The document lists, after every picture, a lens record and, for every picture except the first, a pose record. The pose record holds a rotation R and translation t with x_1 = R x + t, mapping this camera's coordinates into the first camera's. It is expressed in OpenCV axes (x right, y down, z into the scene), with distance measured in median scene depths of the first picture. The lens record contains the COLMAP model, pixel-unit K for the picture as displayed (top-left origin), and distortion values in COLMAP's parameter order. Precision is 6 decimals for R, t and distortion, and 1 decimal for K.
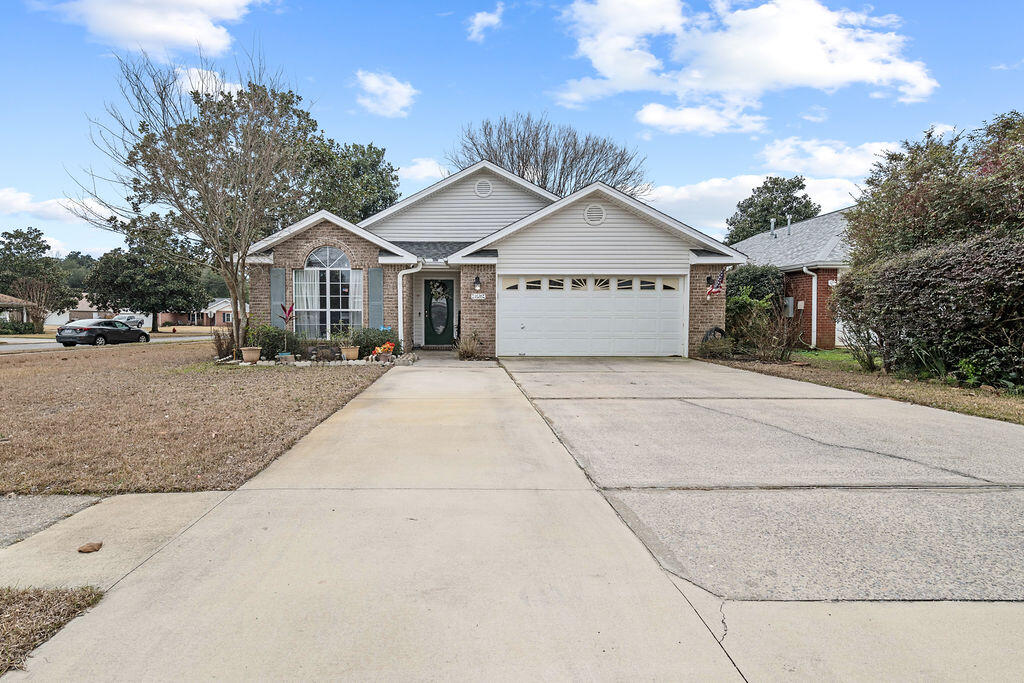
lens RADIAL K [[464.4, 0, 465.2], [0, 464.4, 324.4], [0, 0, 1]] dist [-0.000187, -0.000002]
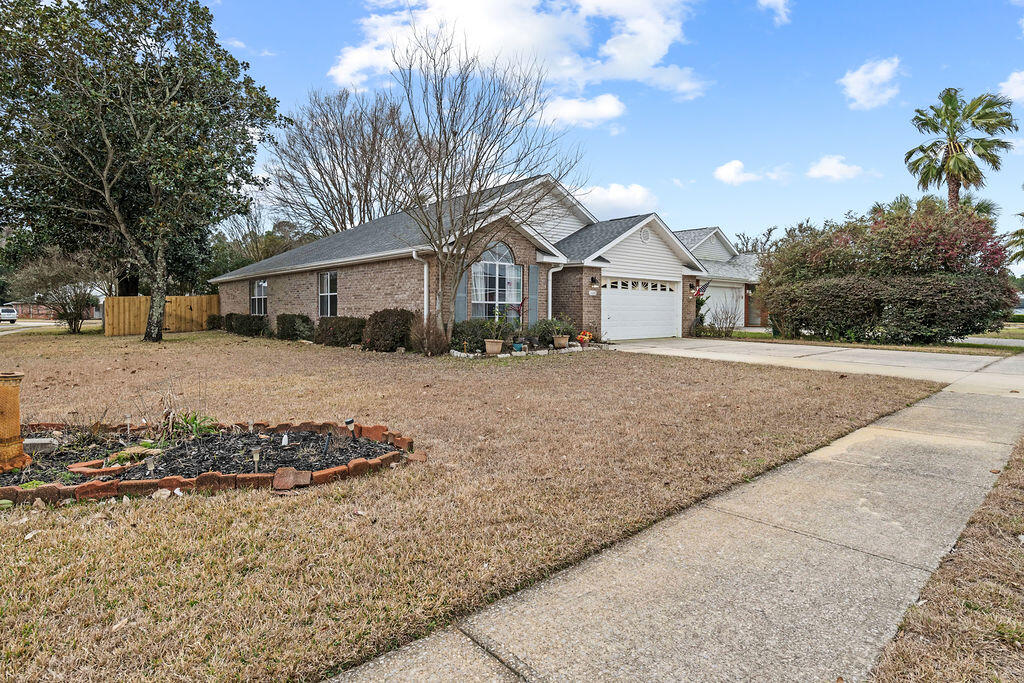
lens RADIAL K [[544.0, 0, 512.0], [0, 544.0, 341.5], [0, 0, 1]] dist [0.000200, 0.000000]
pose [[0.739673, -0.035837, 0.672012, -1.095796], [0.000335, 0.998601, 0.052884, -0.007949], [-0.672966, -0.038892, 0.738650, 0.070205]]
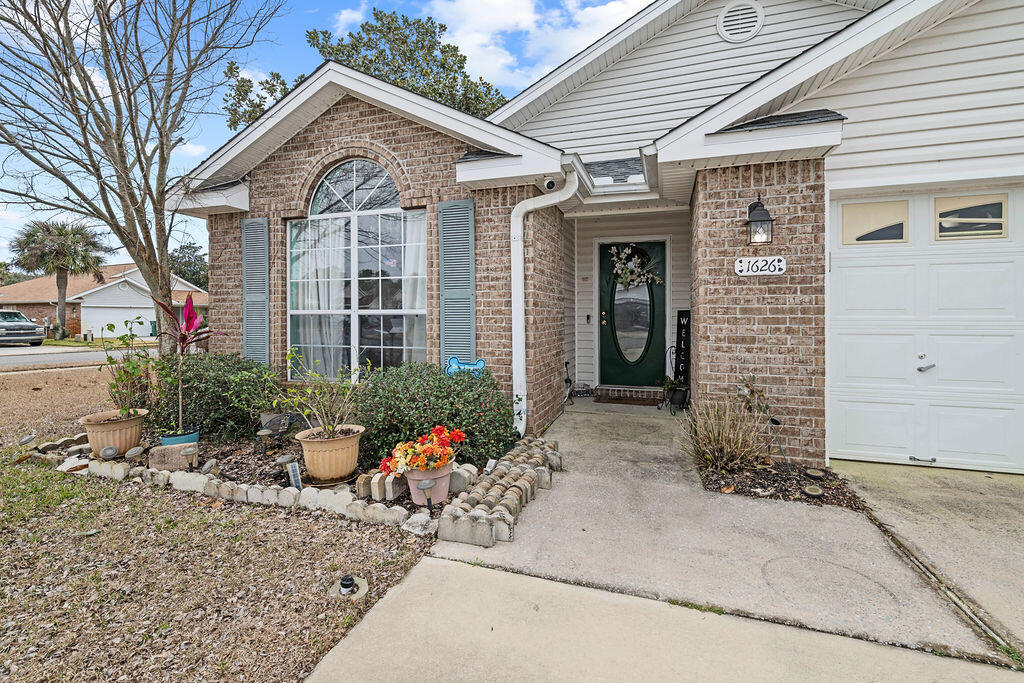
lens RADIAL K [[468.1, 0, 508.4], [0, 468.1, 319.1], [0, 0, 1]] dist [0.001050, 0.000078]
pose [[0.948699, -0.000399, -0.316182, -0.031720], [-0.000847, 0.999992, -0.003802, -0.023301], [0.316181, 0.003875, 0.948691, 0.646267]]
